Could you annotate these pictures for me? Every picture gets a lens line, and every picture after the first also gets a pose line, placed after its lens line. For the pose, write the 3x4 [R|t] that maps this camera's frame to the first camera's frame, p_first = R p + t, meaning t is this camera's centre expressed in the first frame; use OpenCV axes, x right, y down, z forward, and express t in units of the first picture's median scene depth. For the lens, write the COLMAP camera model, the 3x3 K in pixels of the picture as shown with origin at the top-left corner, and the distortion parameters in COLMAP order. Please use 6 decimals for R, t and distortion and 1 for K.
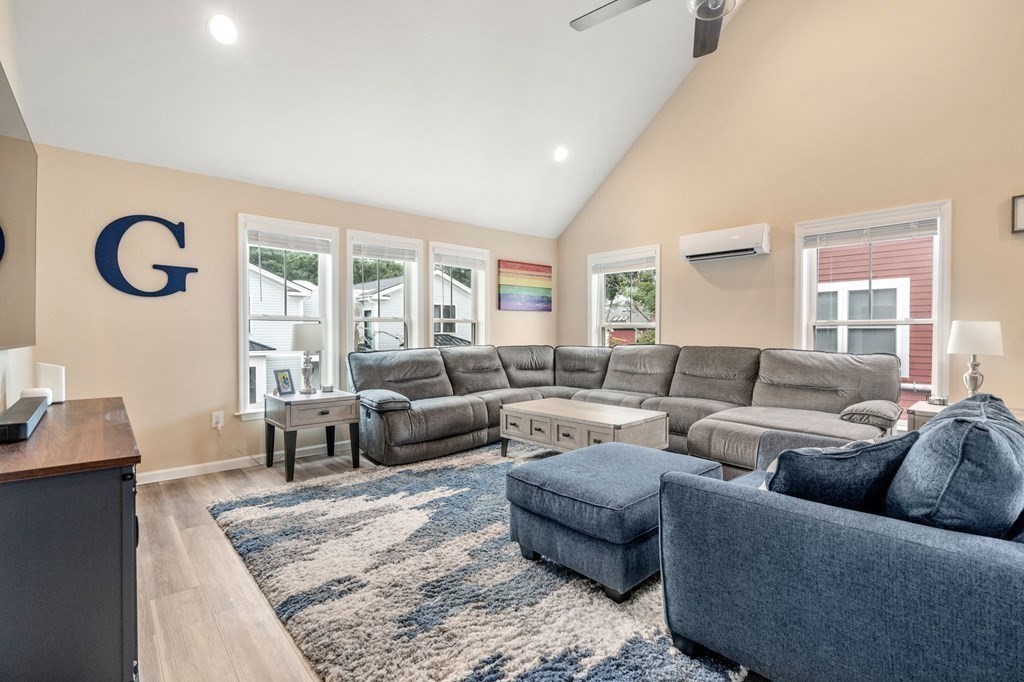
lens RADIAL K [[462.3, 0, 517.3], [0, 462.3, 337.5], [0, 0, 1]] dist [0.002827, 0.000851]
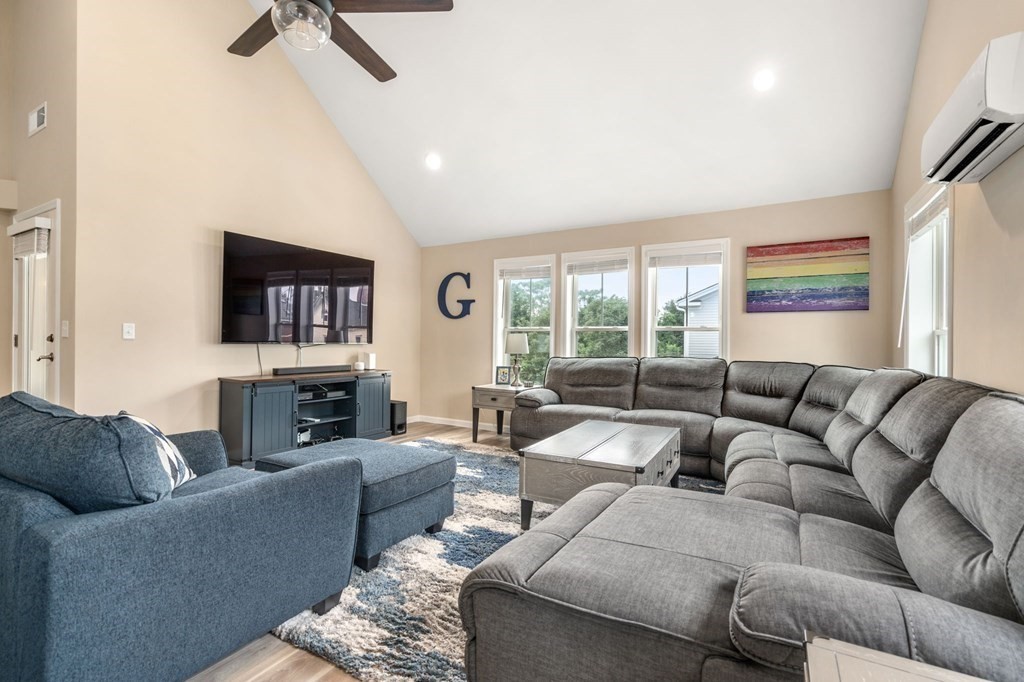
lens RADIAL K [[462.3, 0, 514.8], [0, 462.3, 337.7], [0, 0, 1]] dist [0.002827, 0.000851]
pose [[0.323405, -0.001905, -0.946259, 0.675256], [-0.022573, 0.999698, -0.009727, -0.003600], [0.945991, 0.024506, 0.323264, 0.477138]]
